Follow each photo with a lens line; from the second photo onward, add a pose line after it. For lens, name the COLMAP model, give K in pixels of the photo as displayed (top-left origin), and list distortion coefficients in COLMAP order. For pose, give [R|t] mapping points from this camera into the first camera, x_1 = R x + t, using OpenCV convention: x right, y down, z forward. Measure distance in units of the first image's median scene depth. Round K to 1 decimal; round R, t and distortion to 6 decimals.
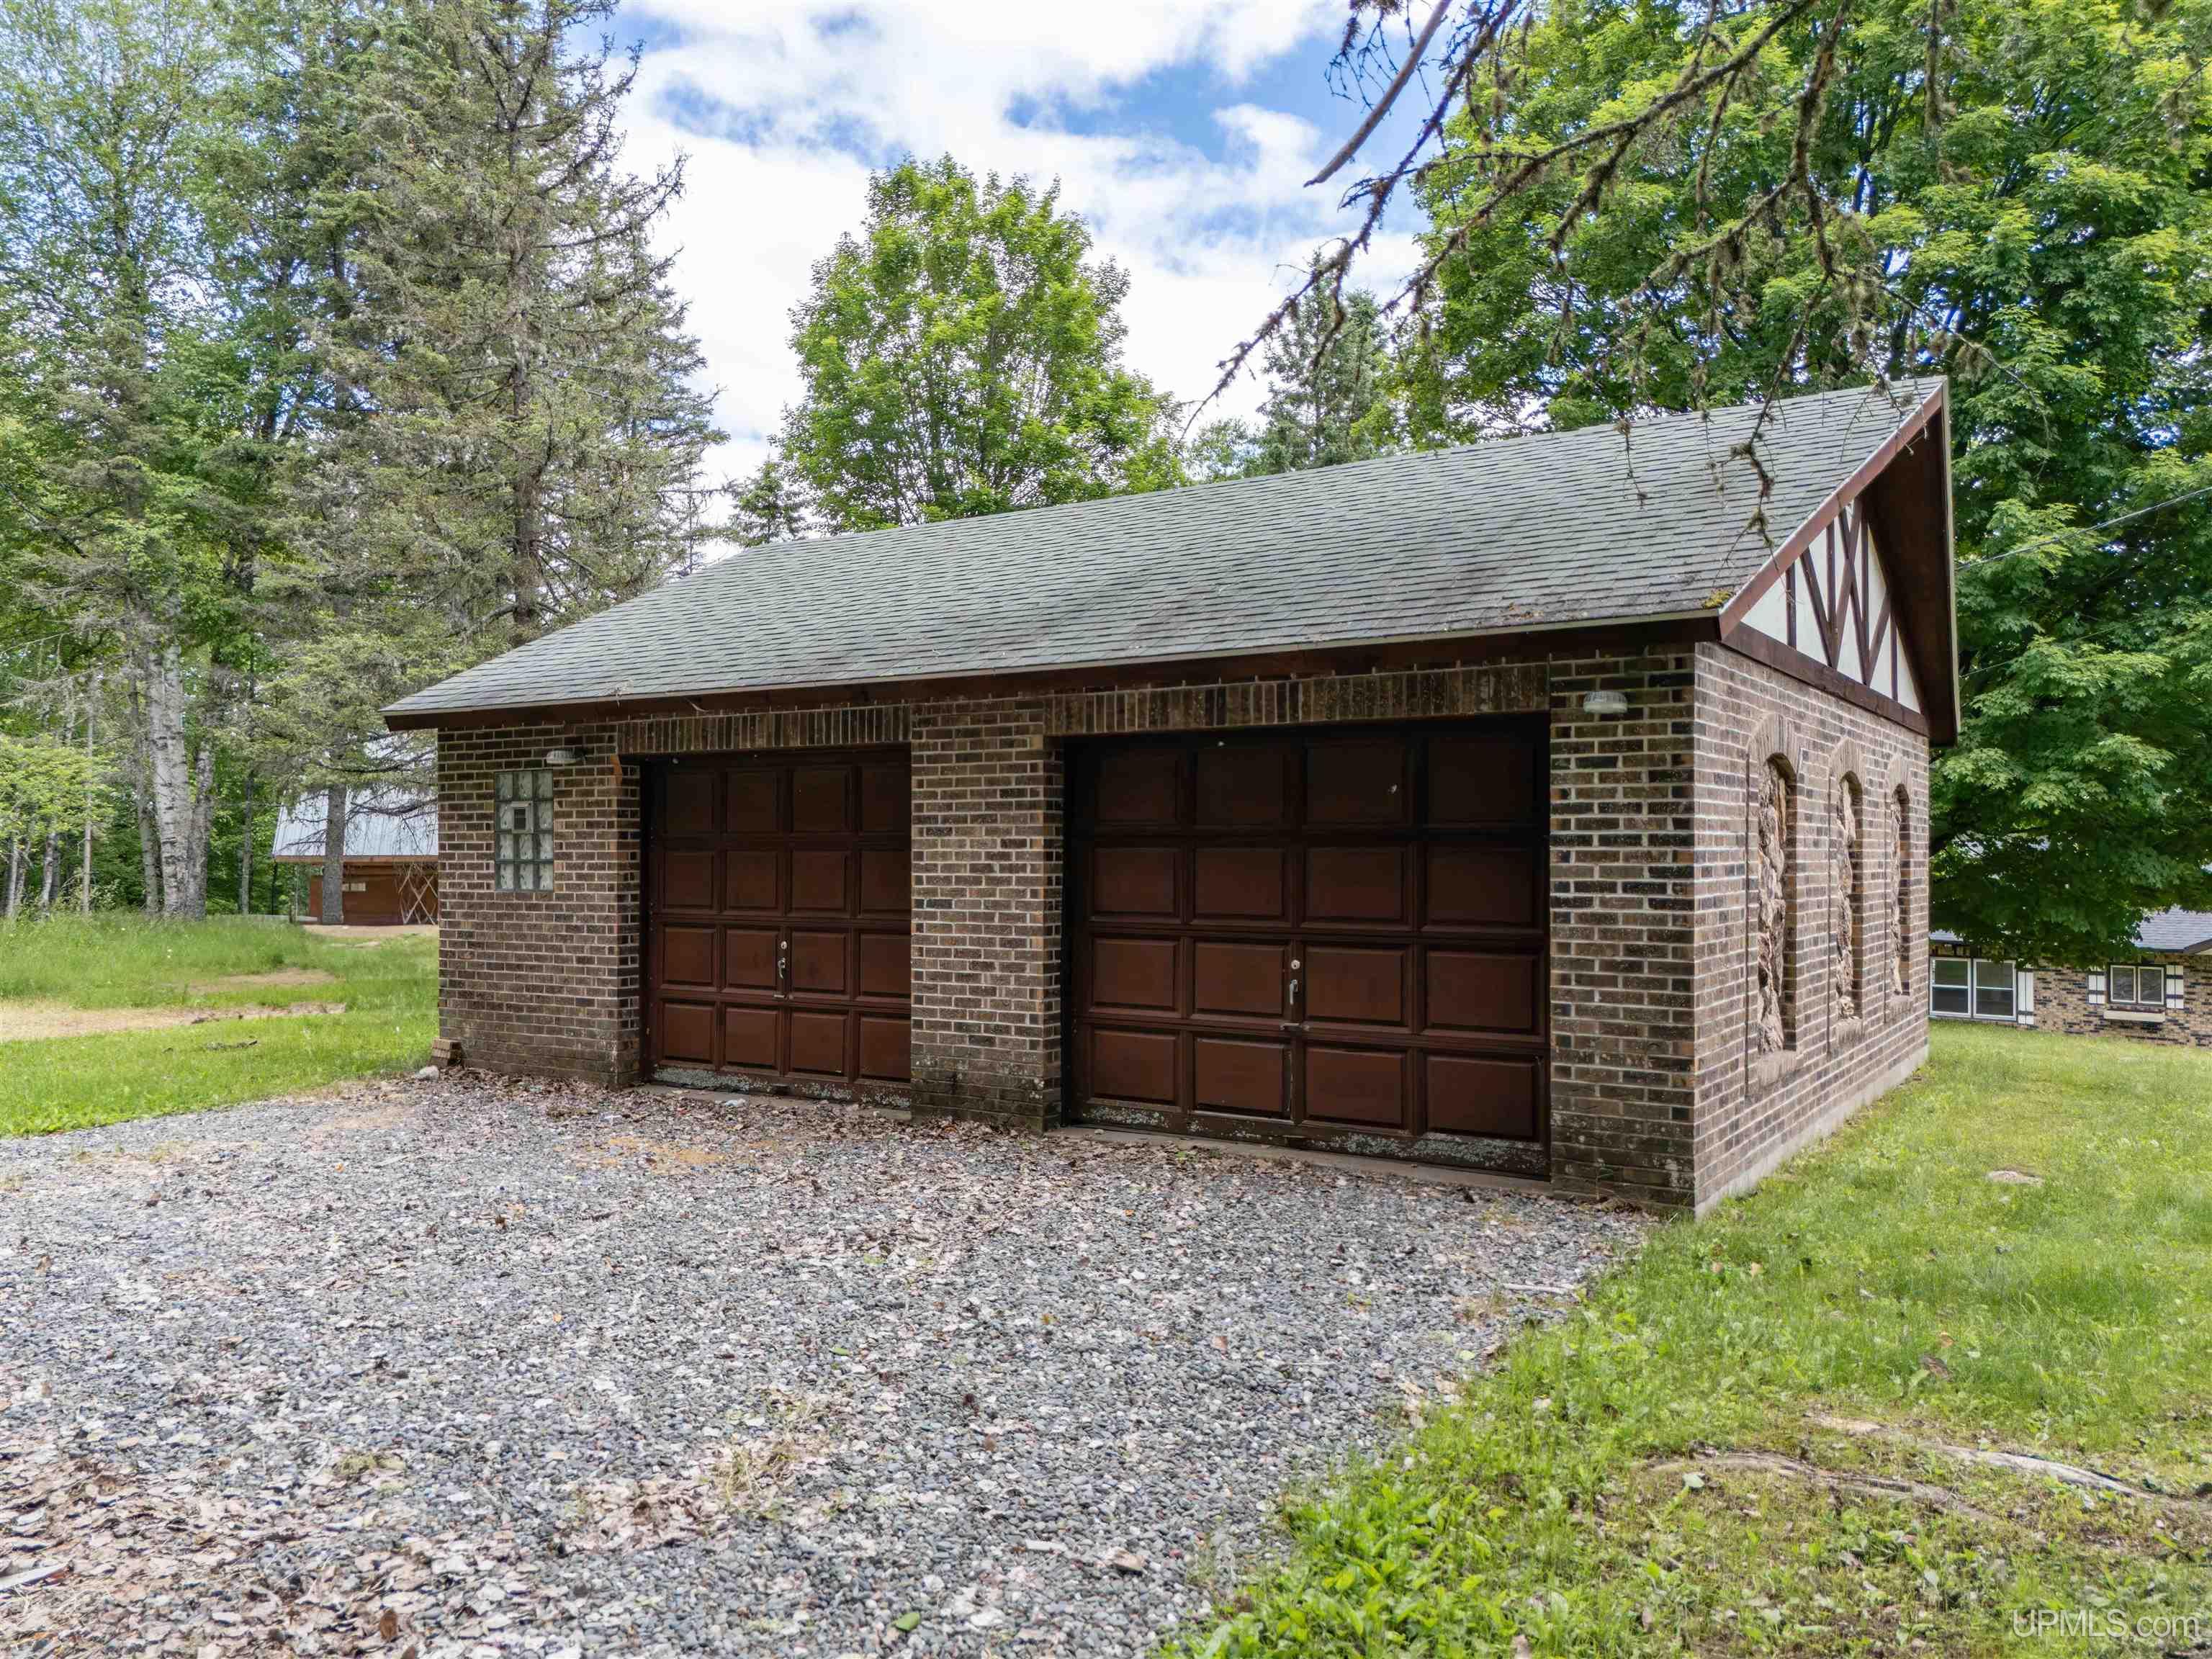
lens RADIAL K [[1636.3, 0, 1179.7], [0, 1636.3, 830.9], [0, 0, 1]] dist [0.073218, -0.049747]
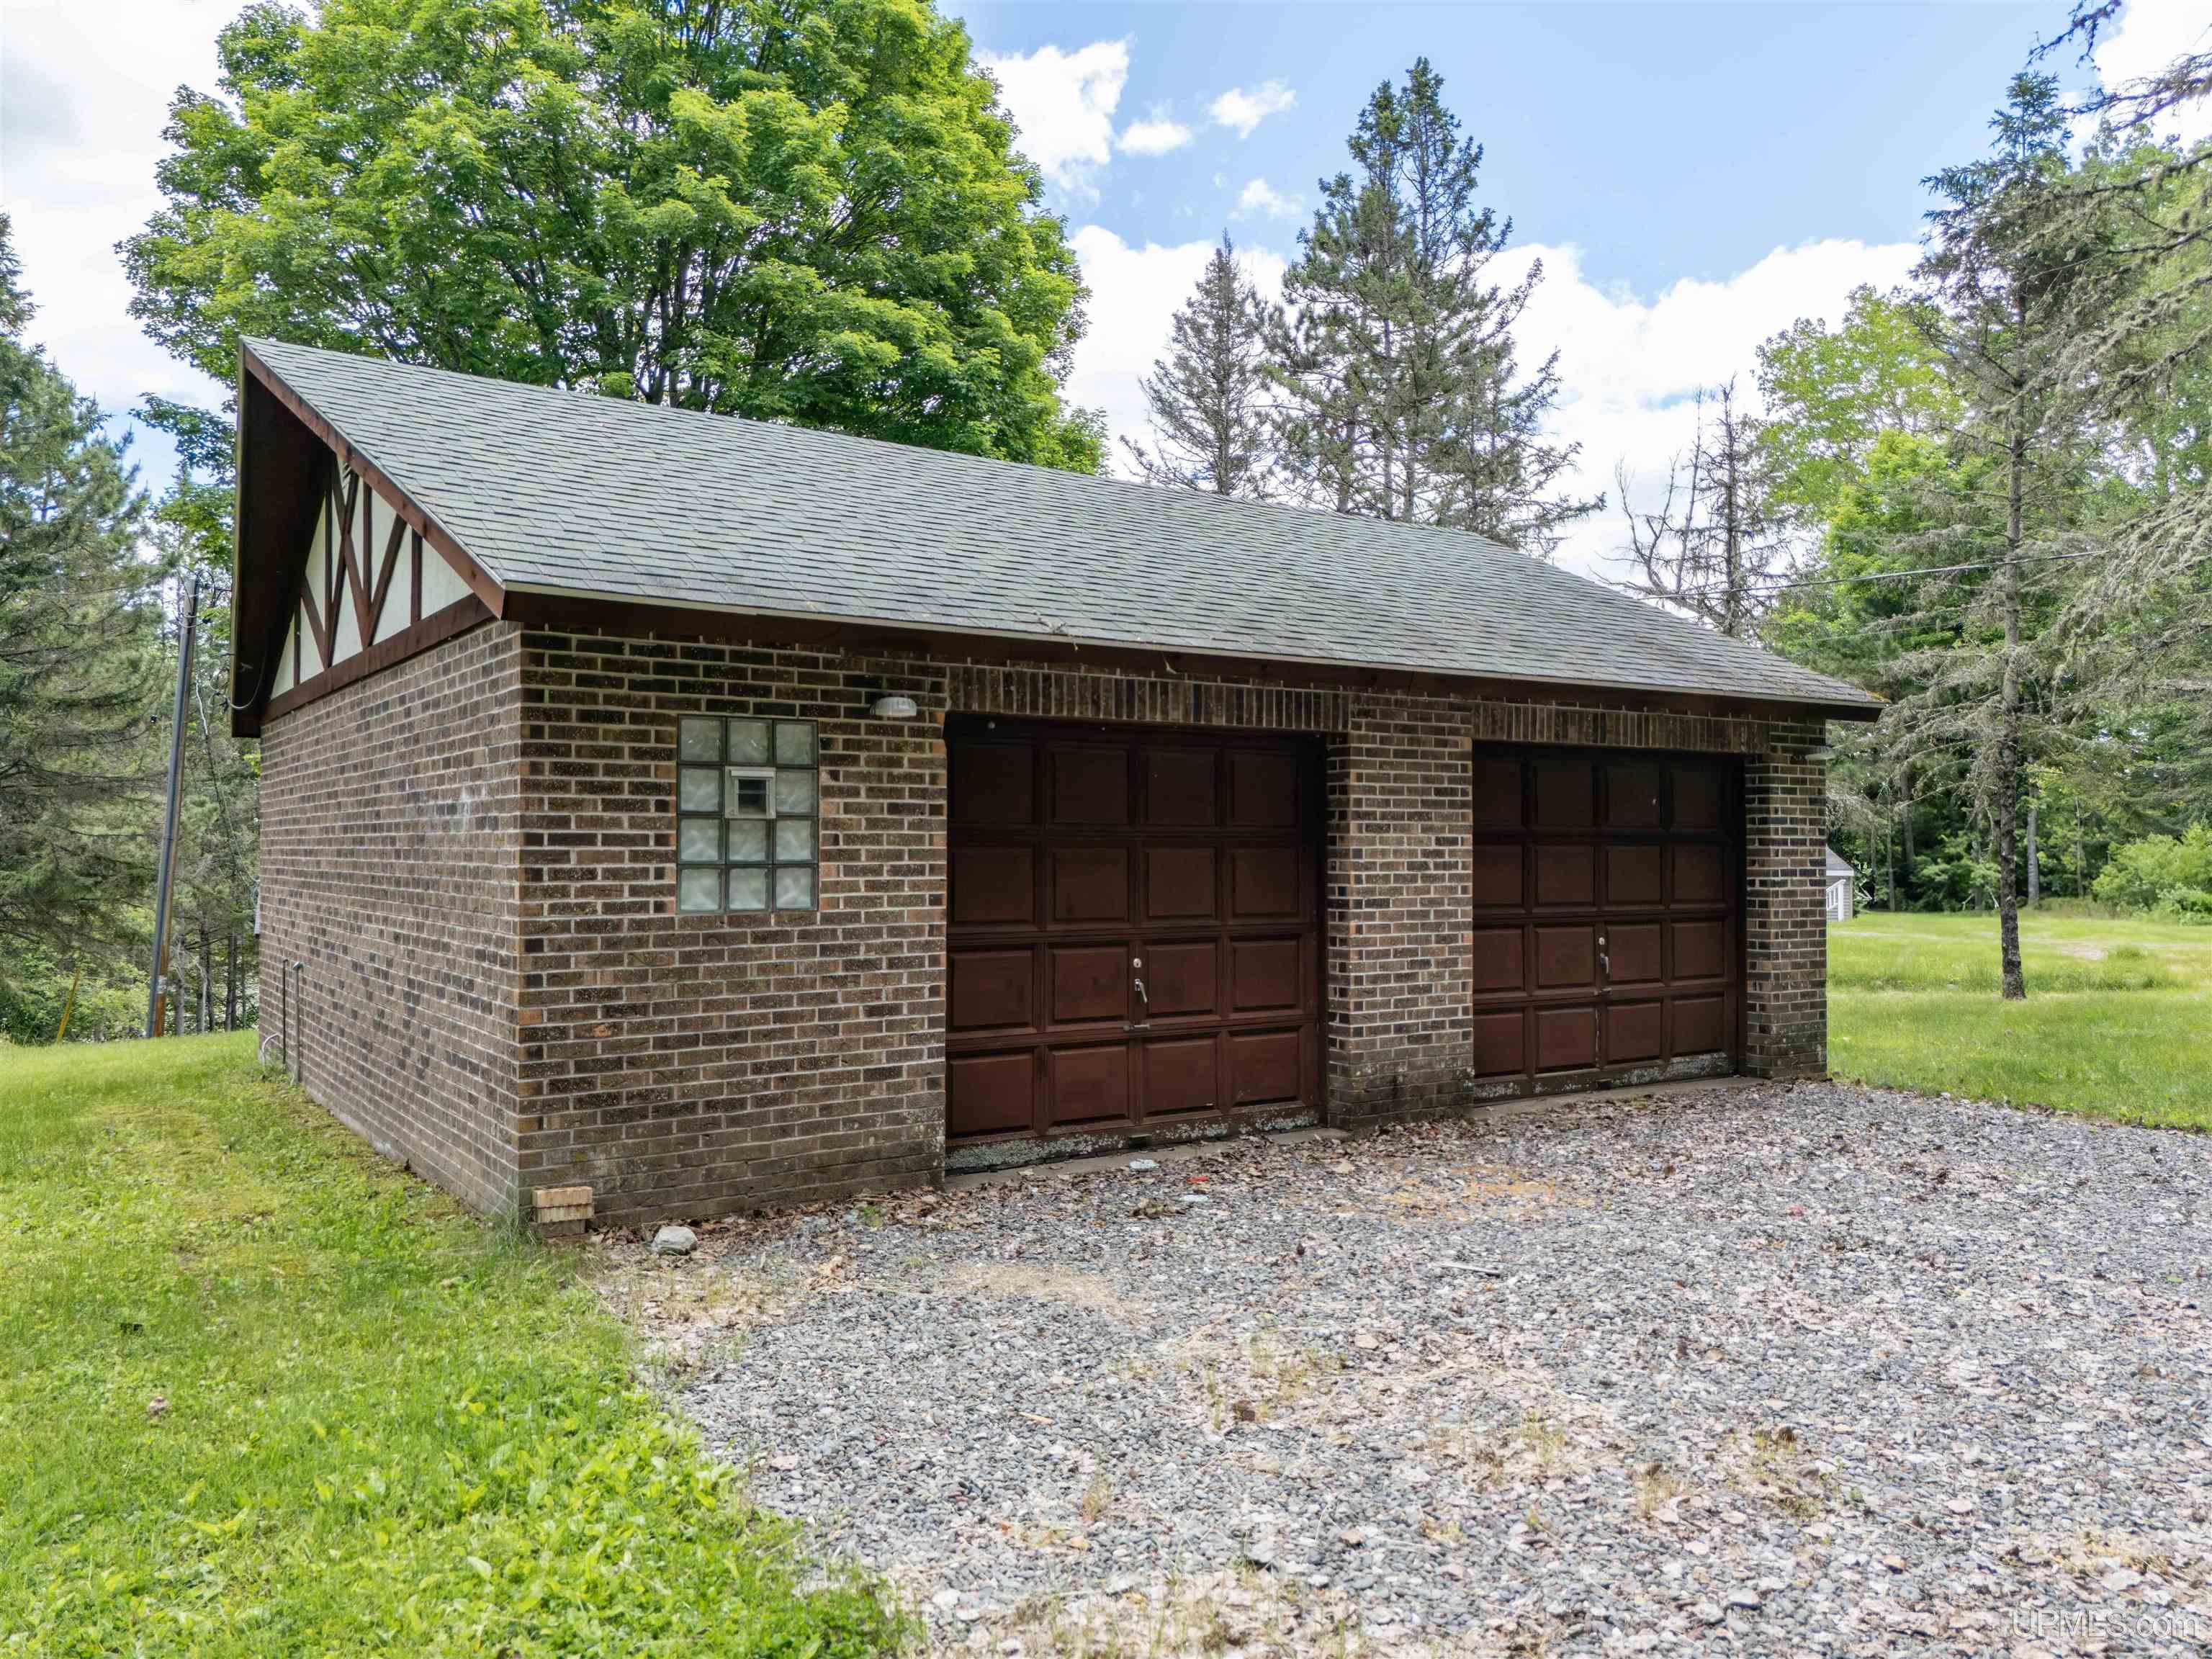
lens RADIAL K [[1636.3, 0, 1104.7], [0, 1636.3, 833.2], [0, 0, 1]] dist [0.073218, -0.049747]
pose [[0.402181, 0.014844, 0.915440, -1.097198], [-0.006117, 0.999890, -0.013526, 0.017289], [-0.915540, -0.000160, 0.402228, 0.762113]]
